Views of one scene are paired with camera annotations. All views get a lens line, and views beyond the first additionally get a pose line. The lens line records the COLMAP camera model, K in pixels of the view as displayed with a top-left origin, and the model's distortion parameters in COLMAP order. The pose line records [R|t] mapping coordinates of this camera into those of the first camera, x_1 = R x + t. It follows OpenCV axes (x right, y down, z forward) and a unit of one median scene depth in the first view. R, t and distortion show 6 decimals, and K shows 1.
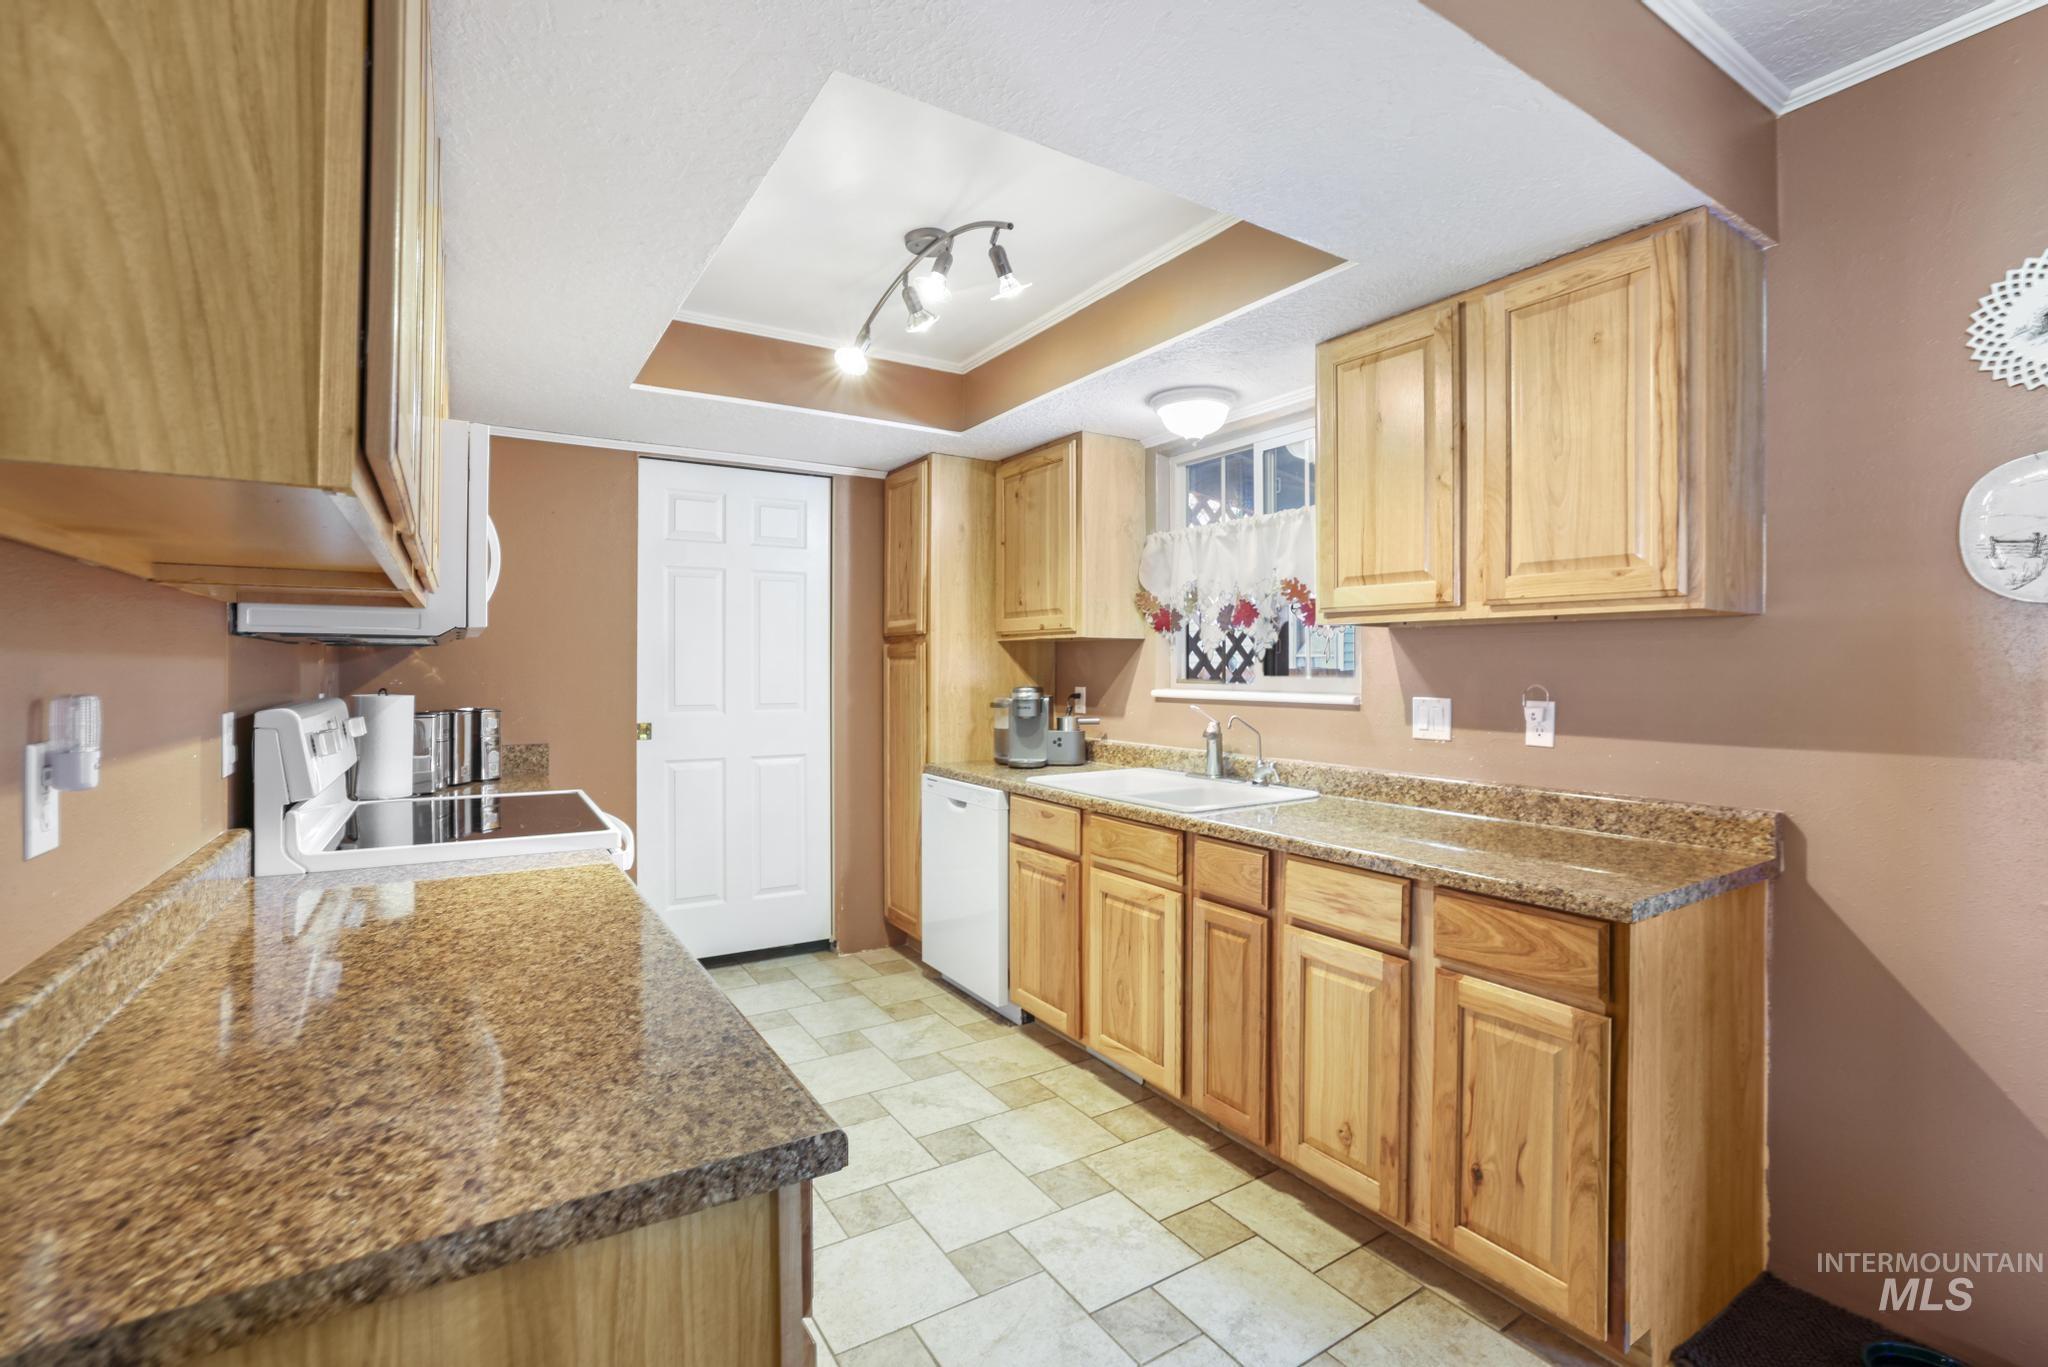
lens RADIAL K [[937.7, 0, 1050.7], [0, 937.7, 674.3], [0, 0, 1]] dist [-0.047773, 0.019296]
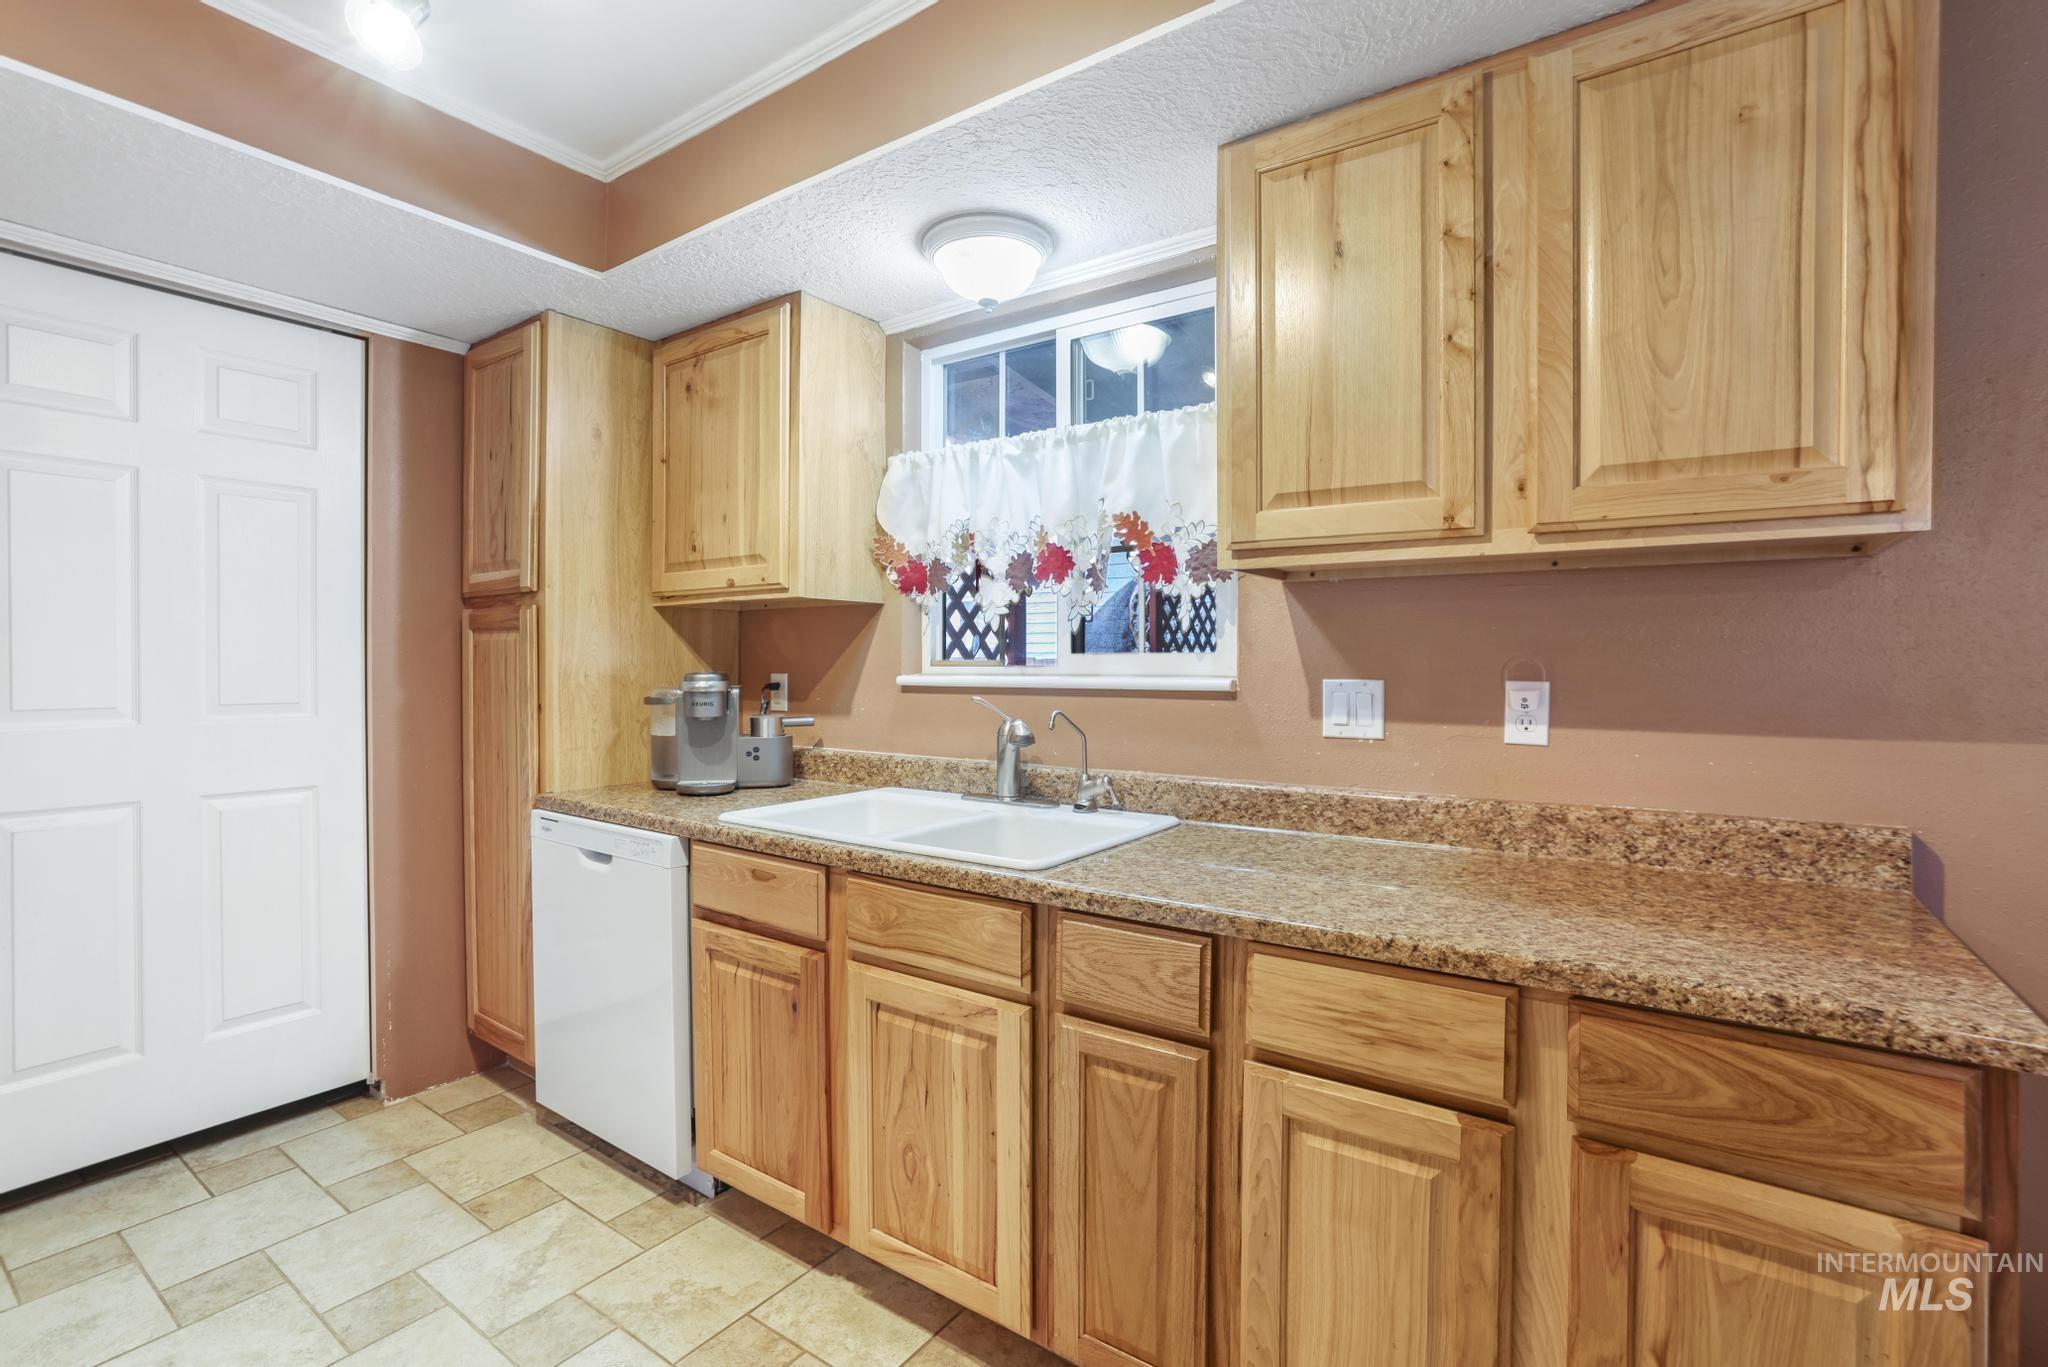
lens RADIAL K [[937.7, 0, 1045.9], [0, 937.7, 670.6], [0, 0, 1]] dist [-0.047773, 0.019296]
pose [[0.926305, -0.003073, 0.376761, -0.074328], [0.002493, 0.999995, 0.002026, 0.016290], [-0.376765, -0.000938, 0.926308, 0.426085]]
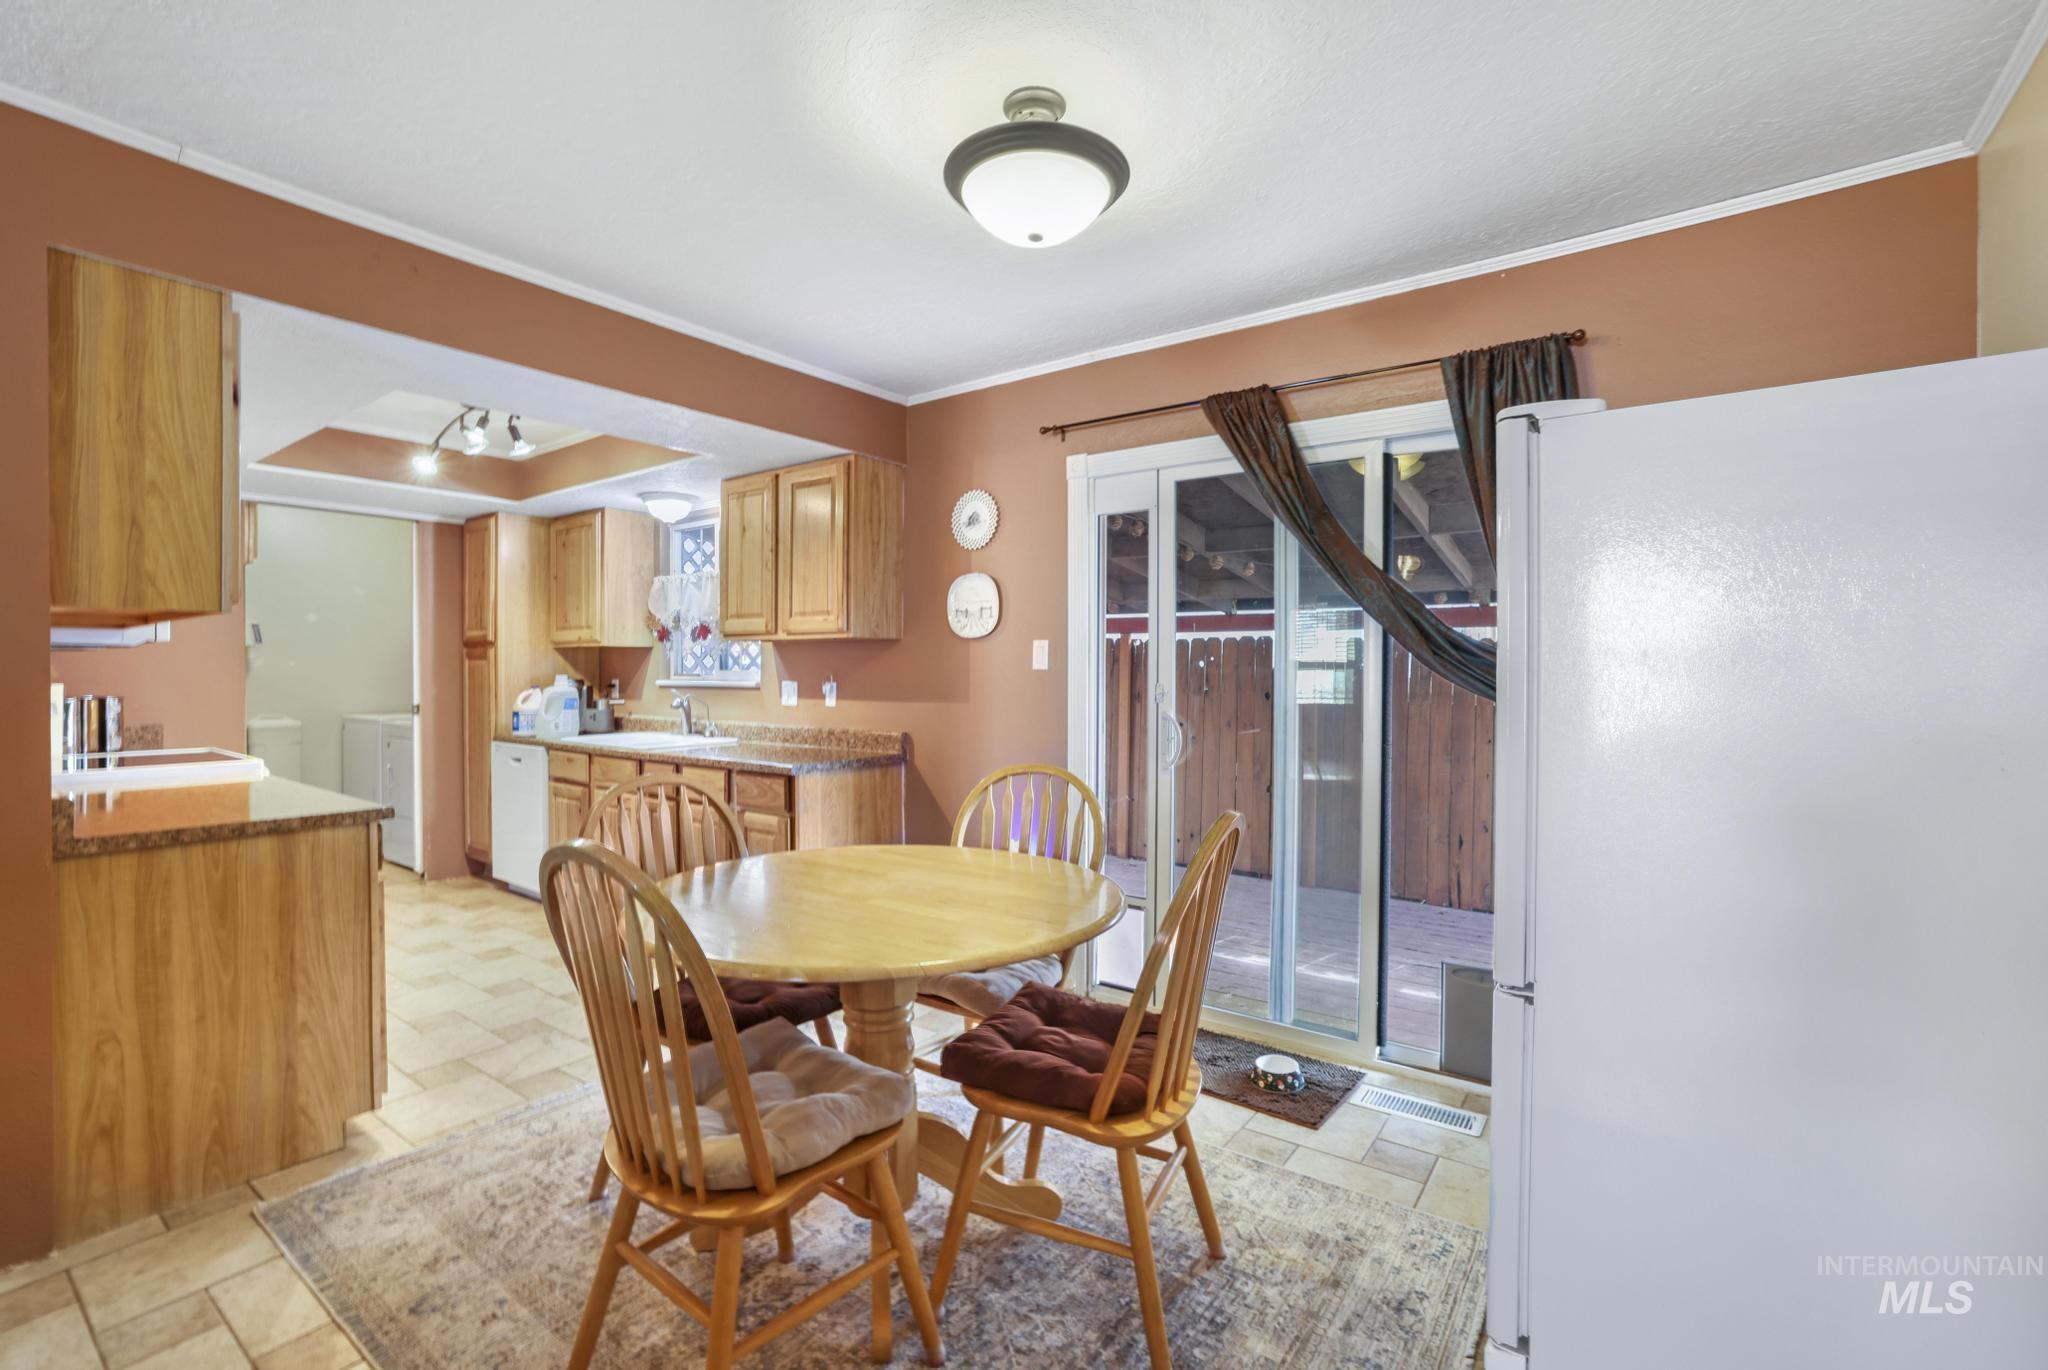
lens RADIAL K [[937.7, 0, 1020.0], [0, 937.7, 678.7], [0, 0, 1]] dist [-0.047773, 0.019296]
pose [[0.947160, -0.004266, 0.320733, 0.249935], [0.002721, 0.999982, 0.005264, 0.010727], [-0.320749, -0.004113, 0.947155, -0.831955]]
